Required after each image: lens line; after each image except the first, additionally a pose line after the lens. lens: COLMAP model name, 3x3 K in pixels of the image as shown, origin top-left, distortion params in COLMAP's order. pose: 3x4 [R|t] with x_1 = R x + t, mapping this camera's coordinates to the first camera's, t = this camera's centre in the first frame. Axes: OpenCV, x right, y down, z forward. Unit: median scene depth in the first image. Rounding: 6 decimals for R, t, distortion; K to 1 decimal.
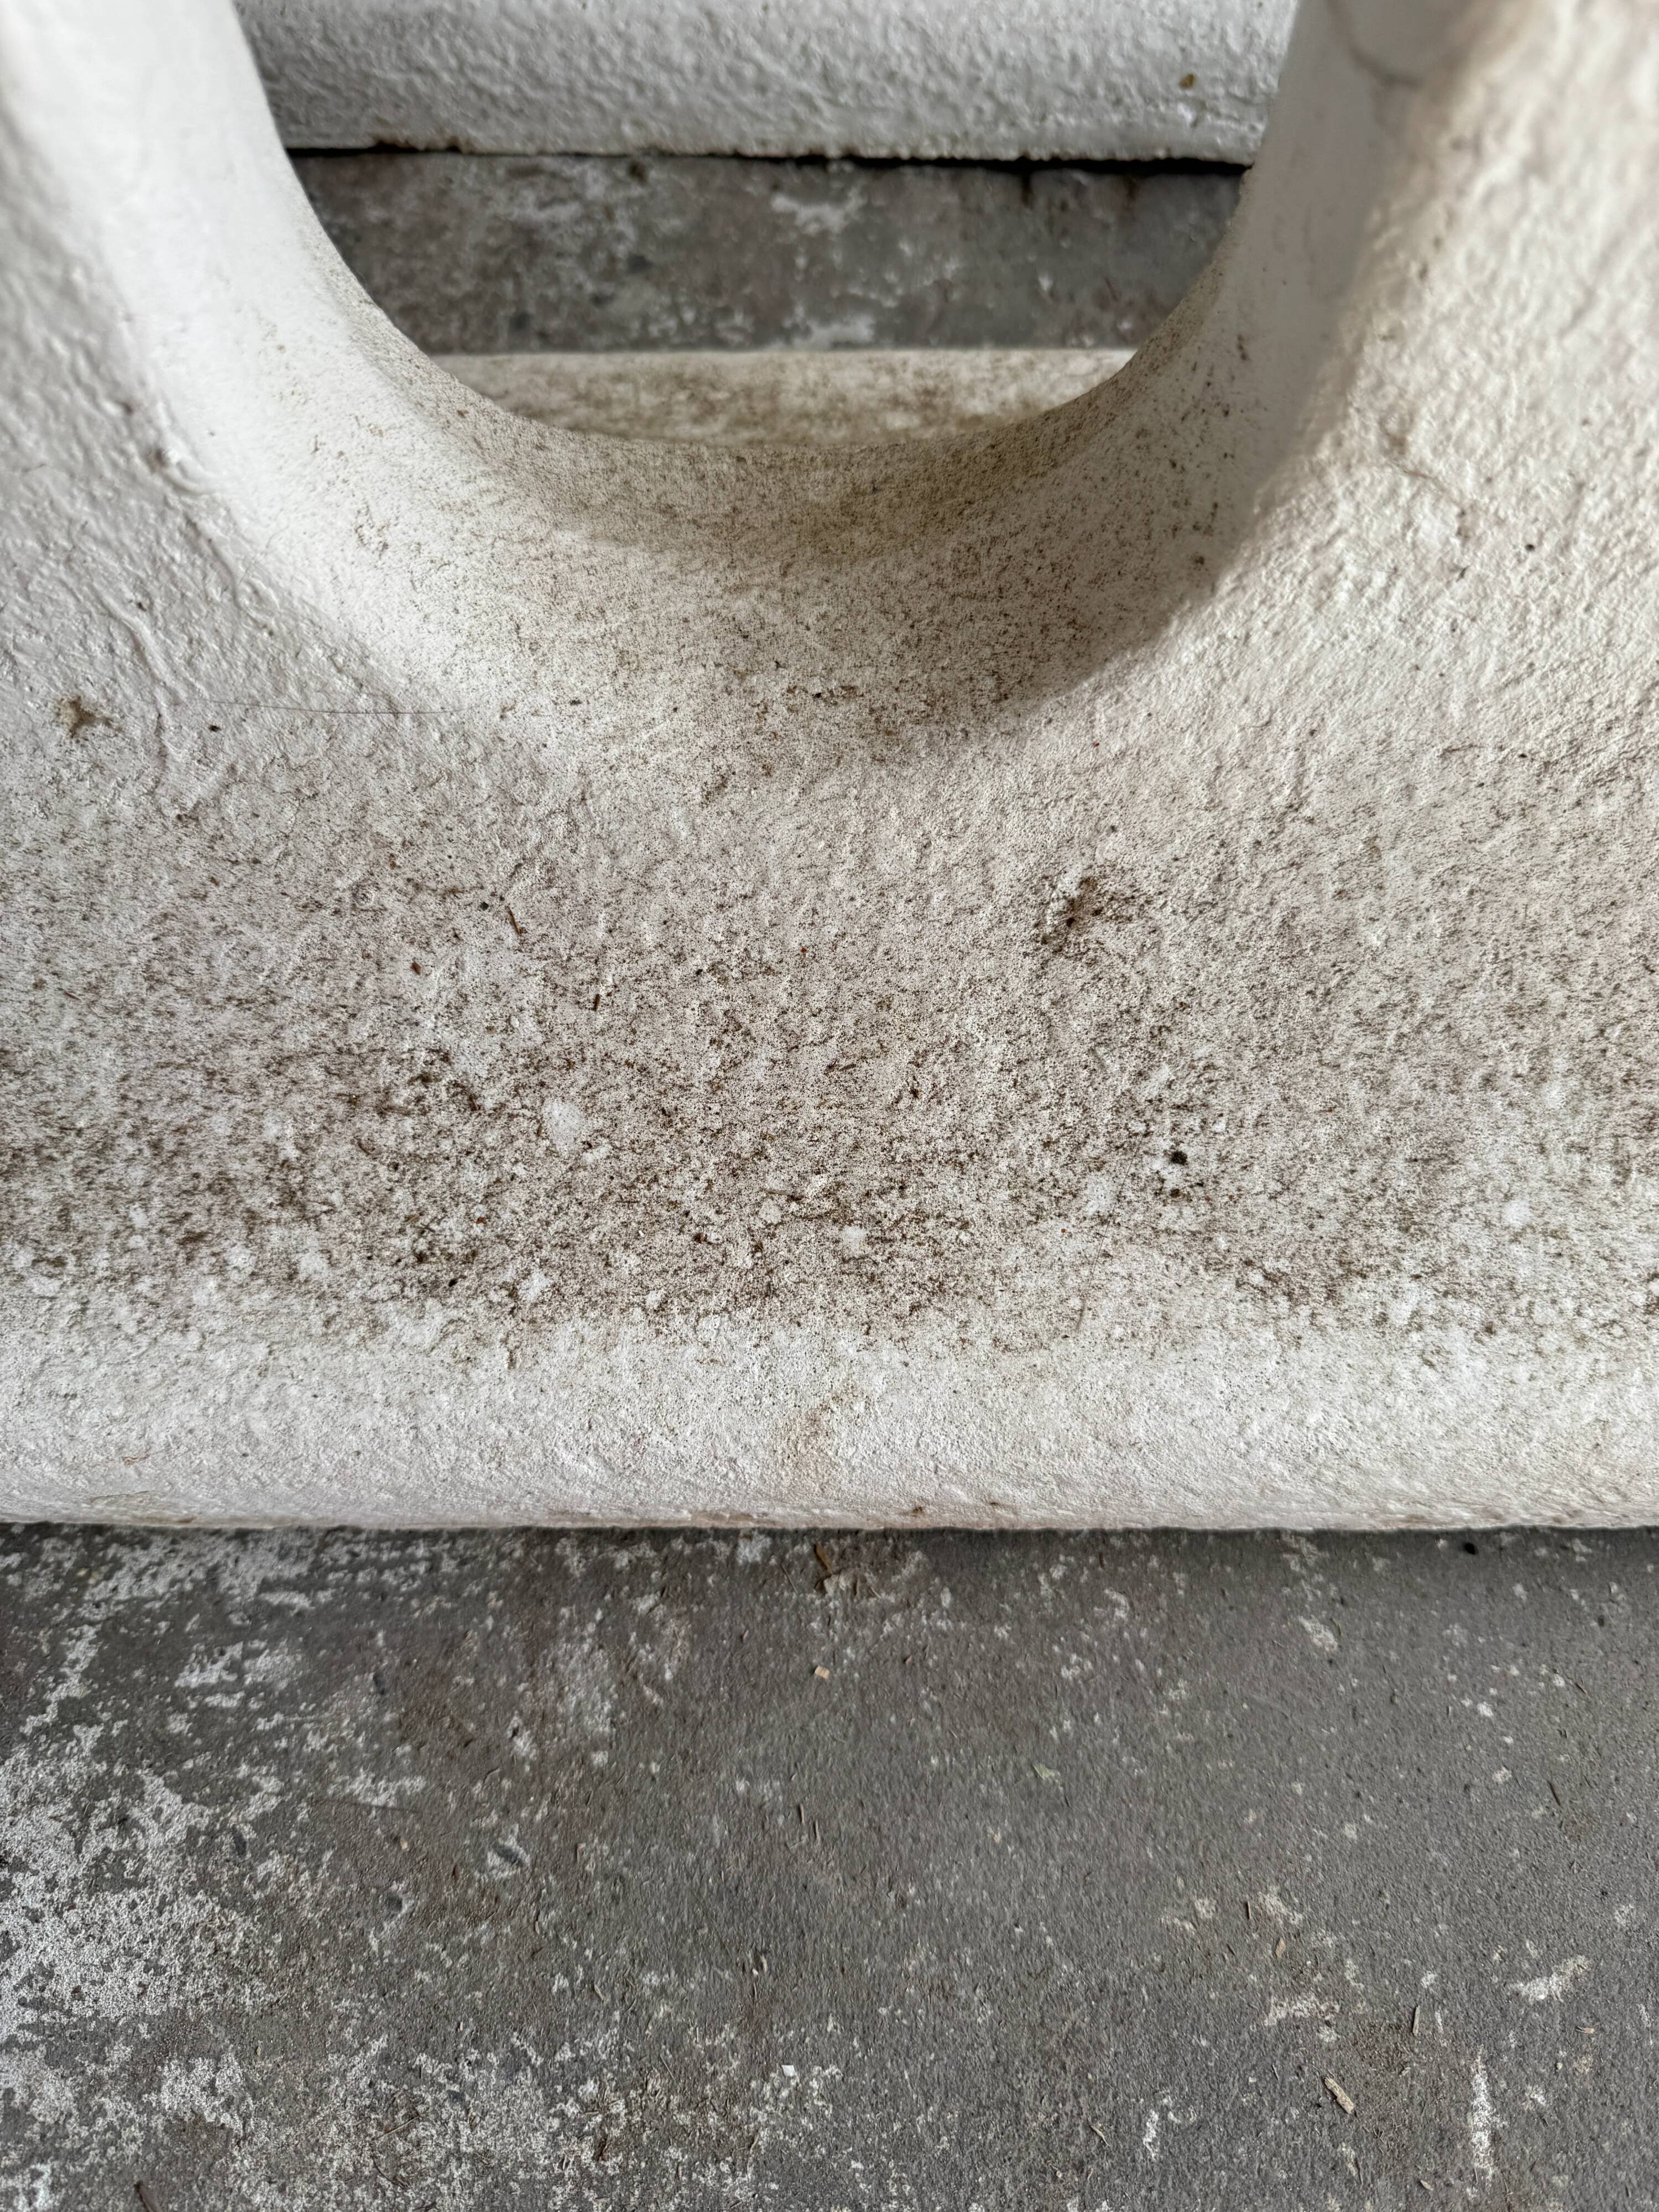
lens RADIAL K [[1604.4, 0, 815.8], [0, 1604.4, 1115.6], [0, 0, 1]] dist [0.108334, -0.258823]
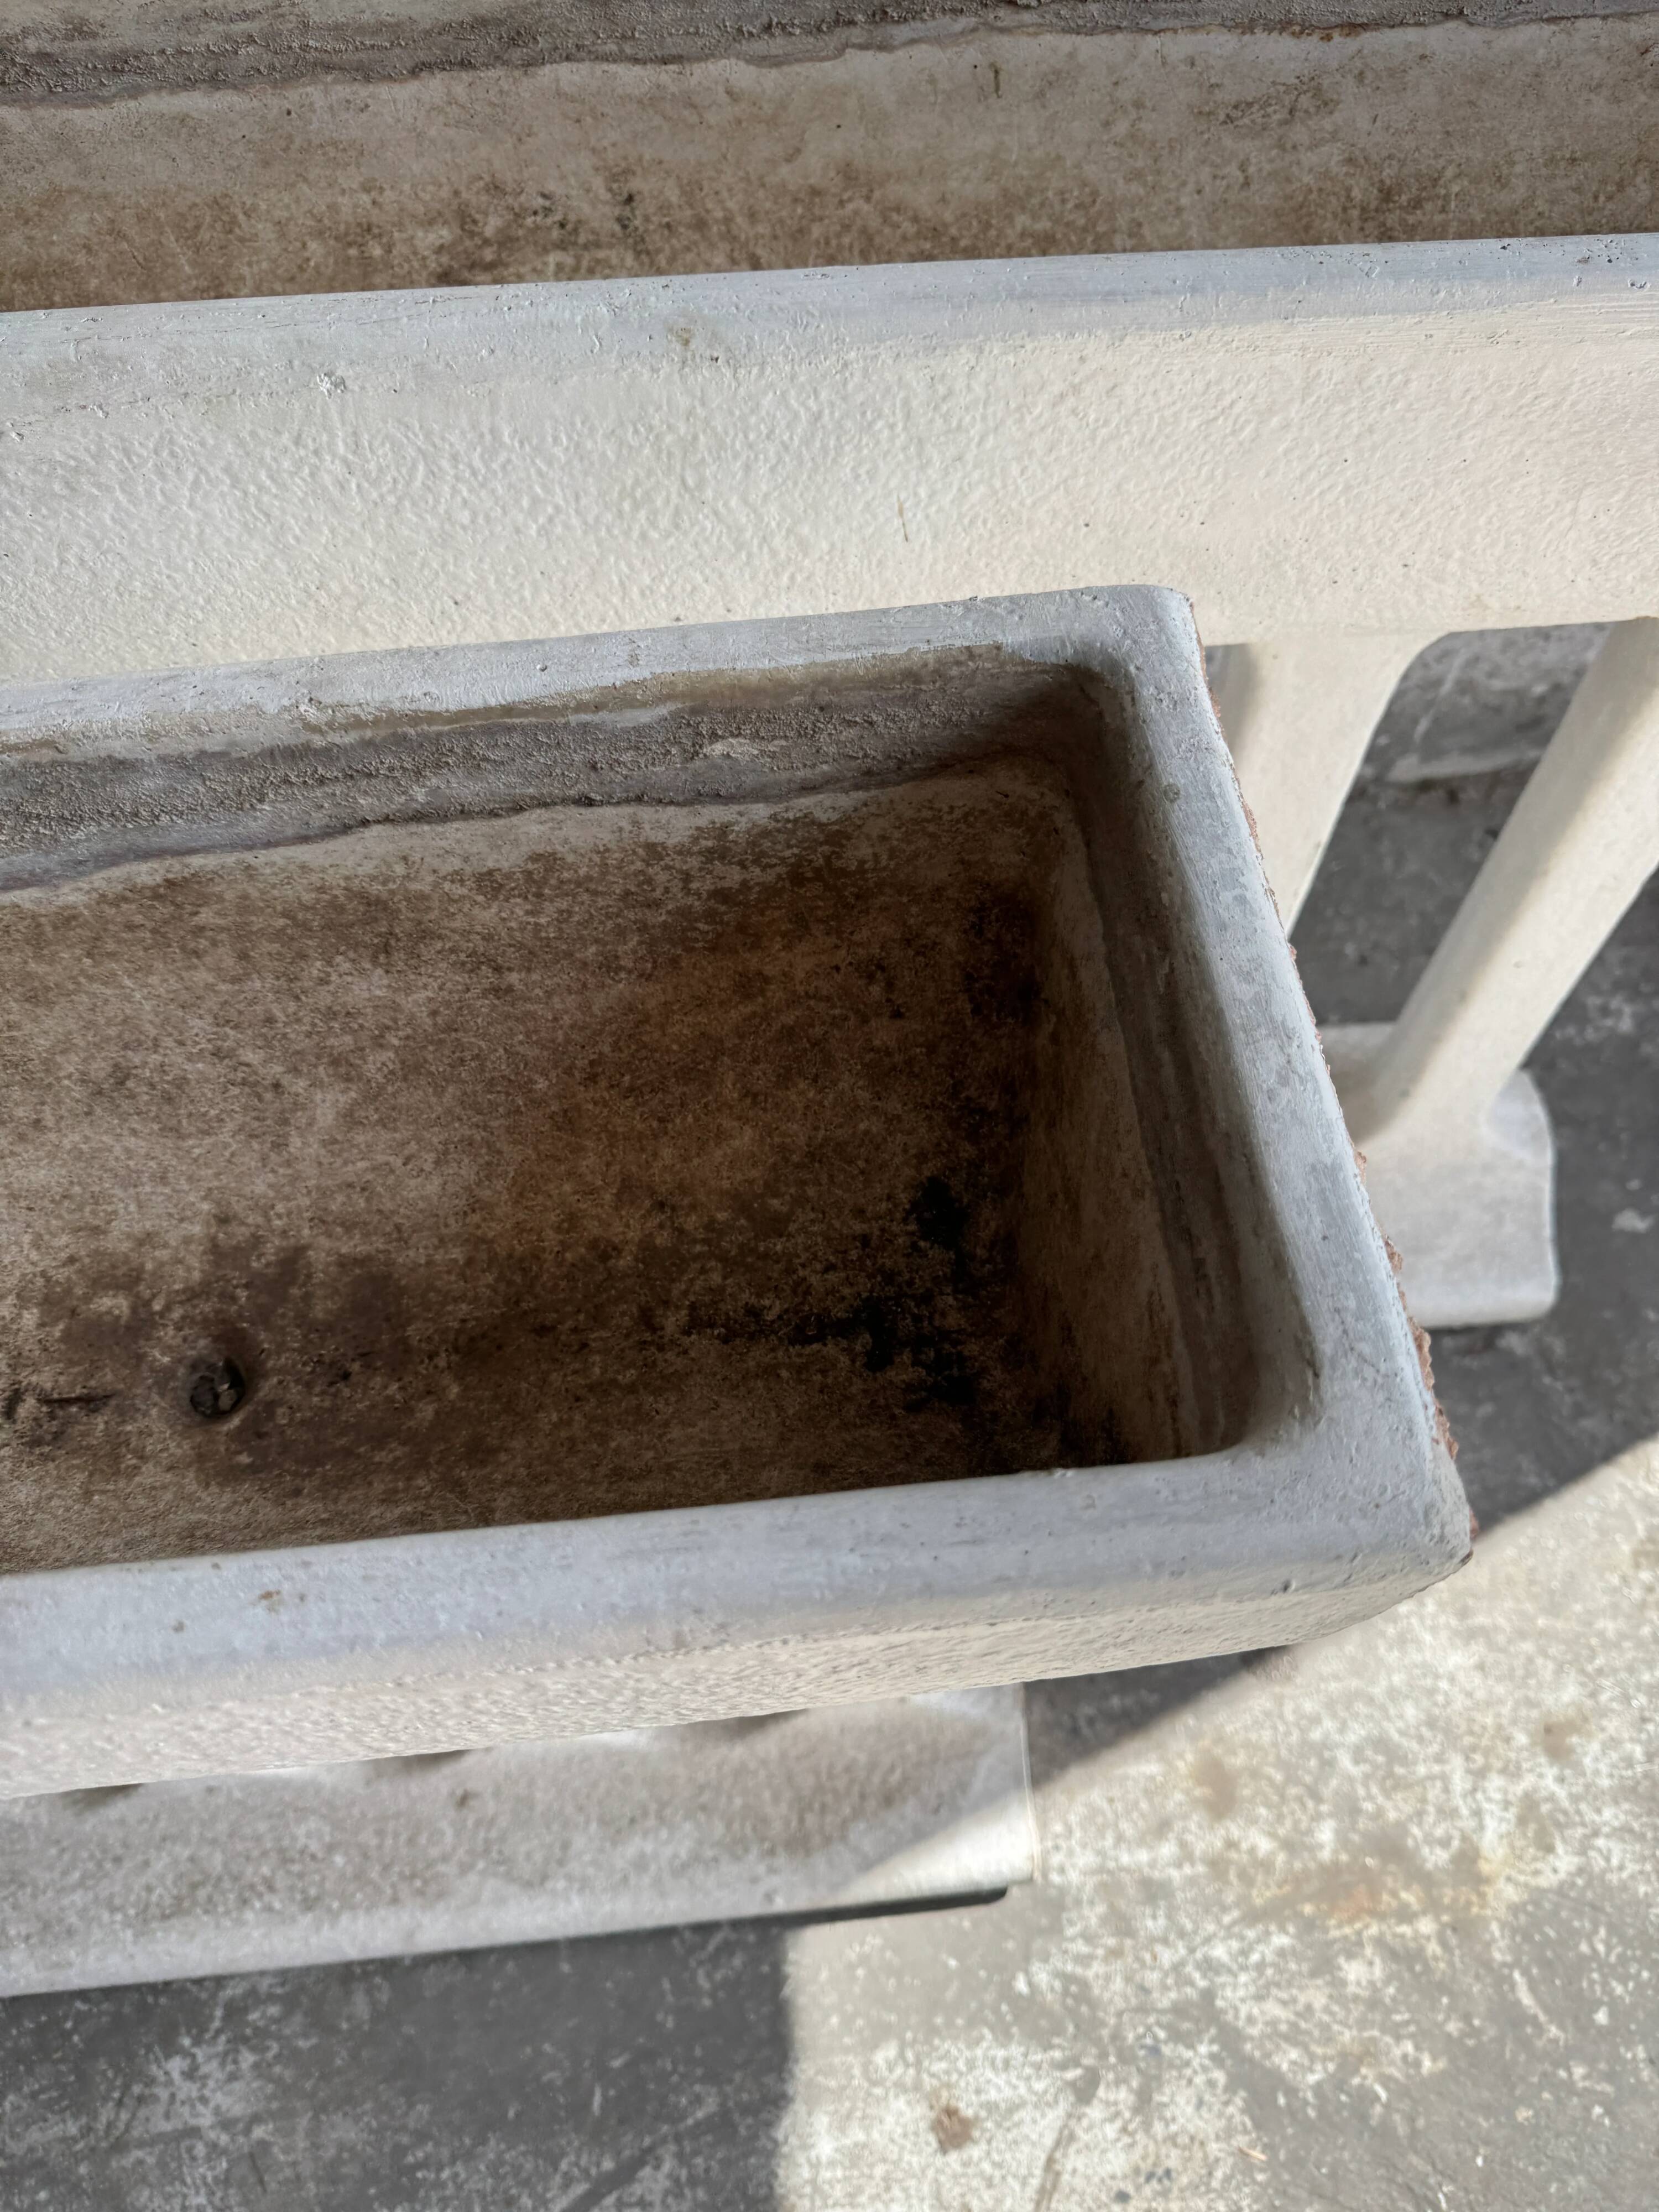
lens RADIAL K [[1607.4, 0, 821.0], [0, 1607.4, 1118.3], [0, 0, 1]] dist [-0.012058, -0.003454]
pose [[0.994193, -0.092039, 0.055757, 0.933374], [0.095925, 0.992813, -0.071559, -1.368357], [-0.048770, 0.076492, 0.995877, -2.984797]]
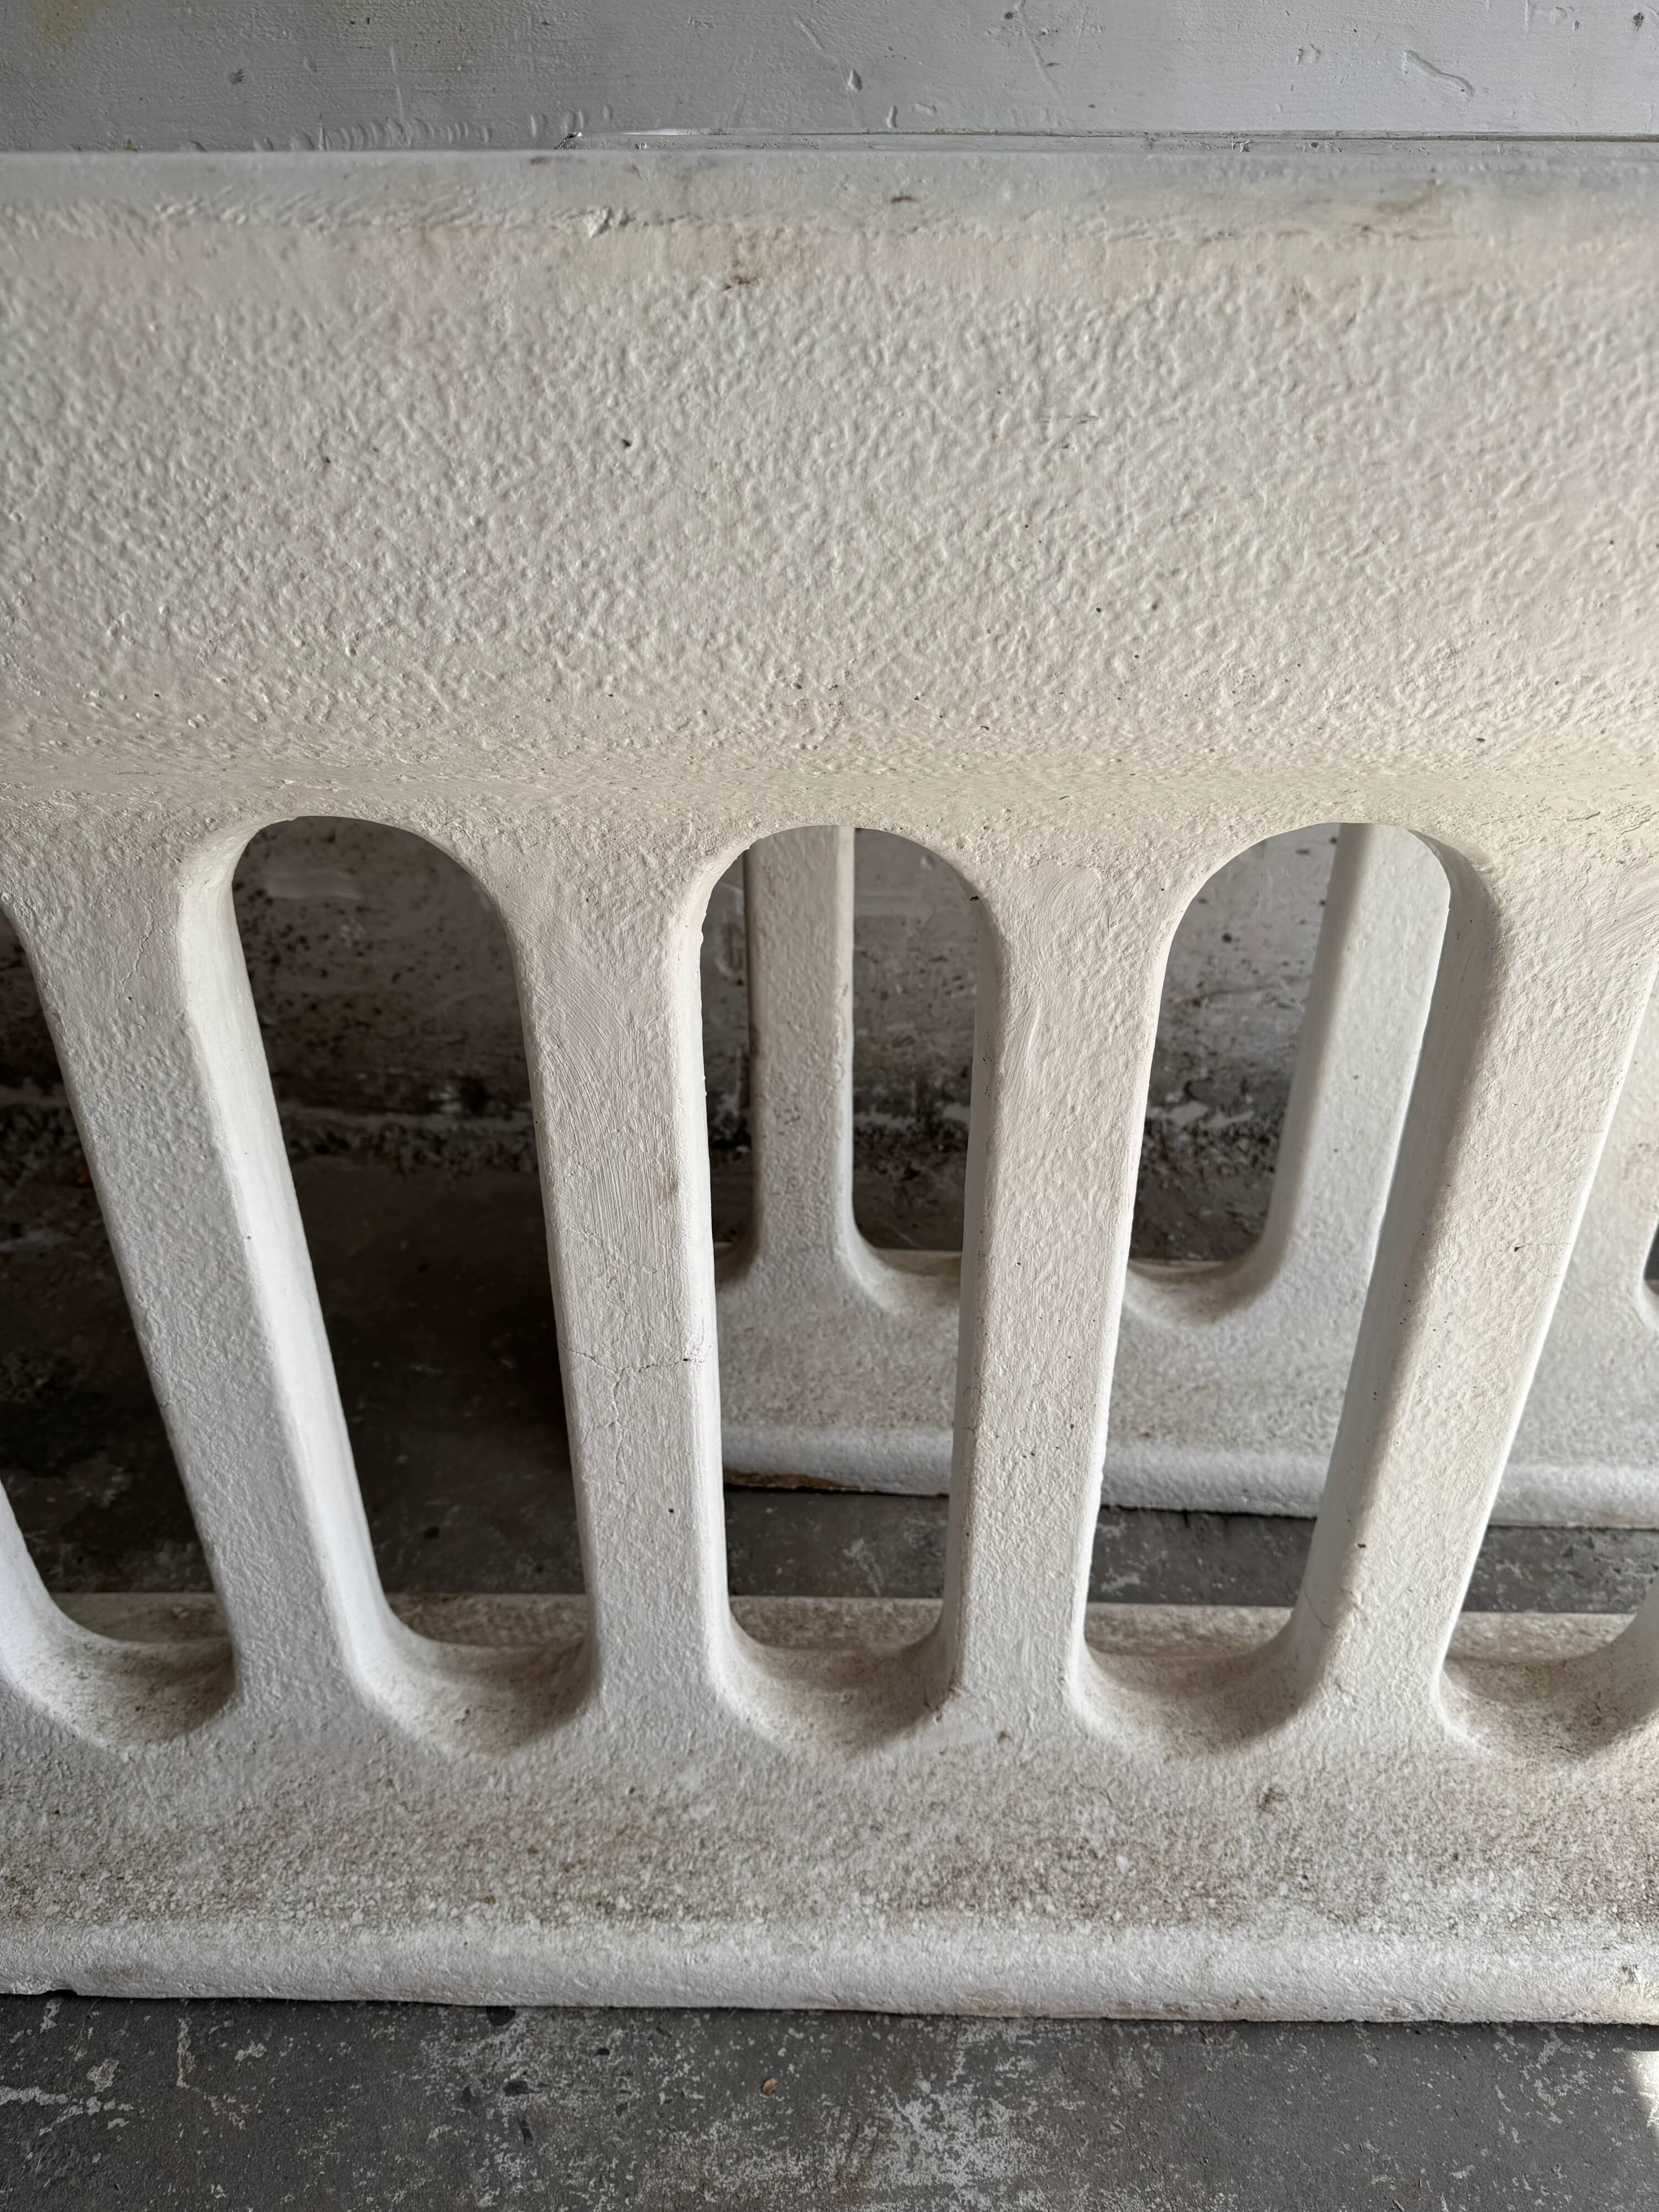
lens RADIAL K [[1604.6, 0, 843.6], [0, 1604.6, 1115.0], [0, 0, 1]] dist [-0.006636, -0.000951]
pose [[0.999642, 0.025582, 0.007898, -0.810672], [-0.017078, 0.836454, -0.547771, 0.544469], [-0.020620, 0.547439, 0.836591, -2.666296]]
